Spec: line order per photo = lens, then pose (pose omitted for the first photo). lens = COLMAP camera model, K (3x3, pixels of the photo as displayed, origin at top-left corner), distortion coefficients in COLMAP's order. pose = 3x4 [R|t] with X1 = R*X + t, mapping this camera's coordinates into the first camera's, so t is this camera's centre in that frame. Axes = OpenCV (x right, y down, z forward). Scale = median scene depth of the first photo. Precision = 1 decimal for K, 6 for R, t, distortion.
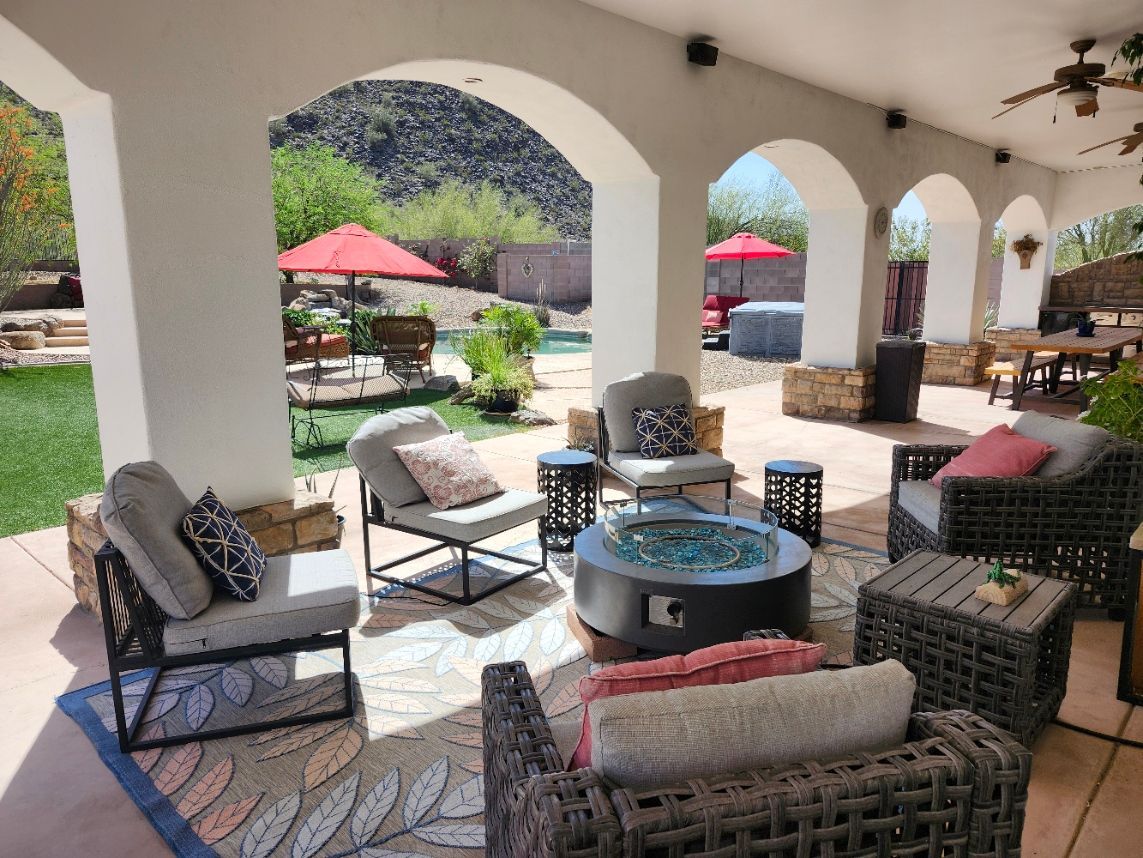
lens RADIAL K [[796.9, 0, 571.5], [0, 796.9, 429.0], [0, 0, 1]] dist [0.095512, -0.108531]
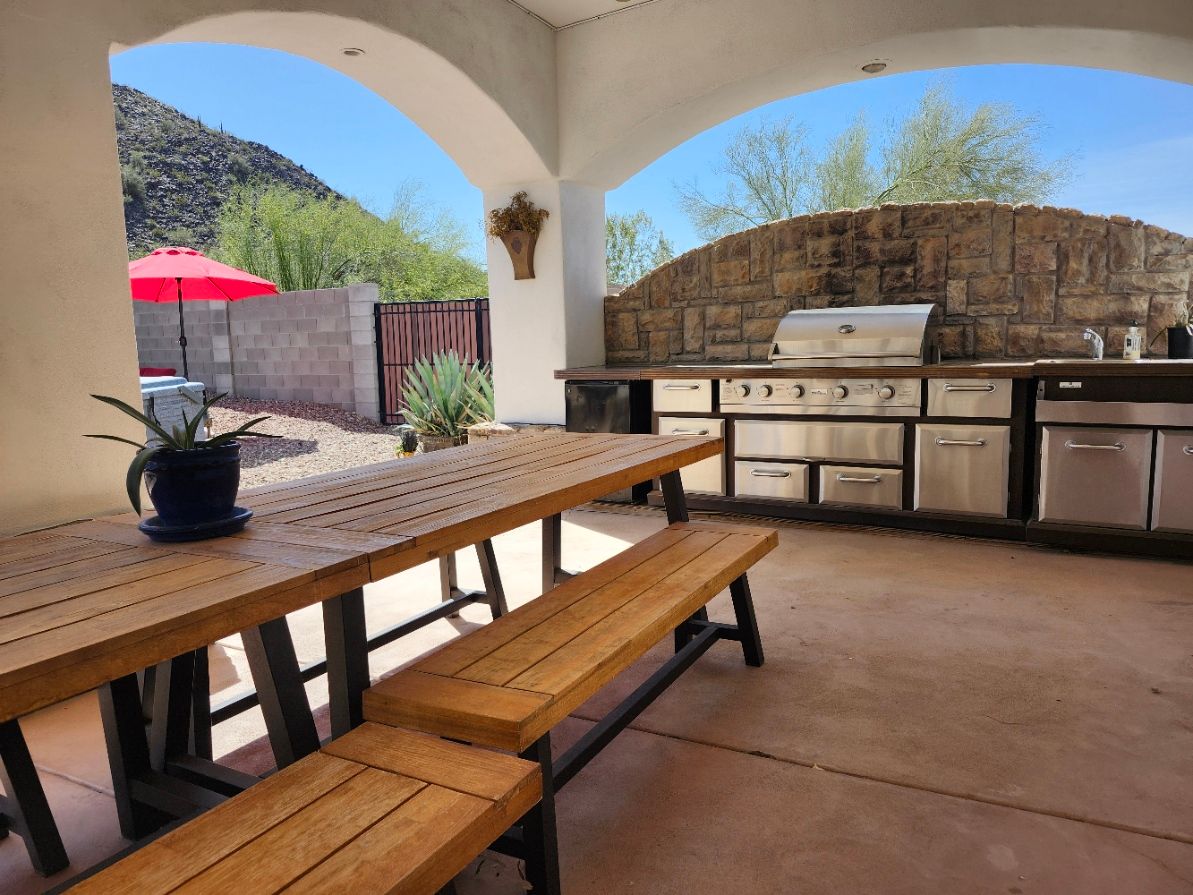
lens RADIAL K [[834.6, 0, 592.6], [0, 834.6, 459.6], [0, 0, 1]] dist [0.069330, -0.074083]
pose [[0.972949, -0.062297, 0.222461, 0.316140], [0.075203, 0.995913, -0.050018, -0.053809], [-0.218436, 0.065394, 0.973658, 0.379486]]
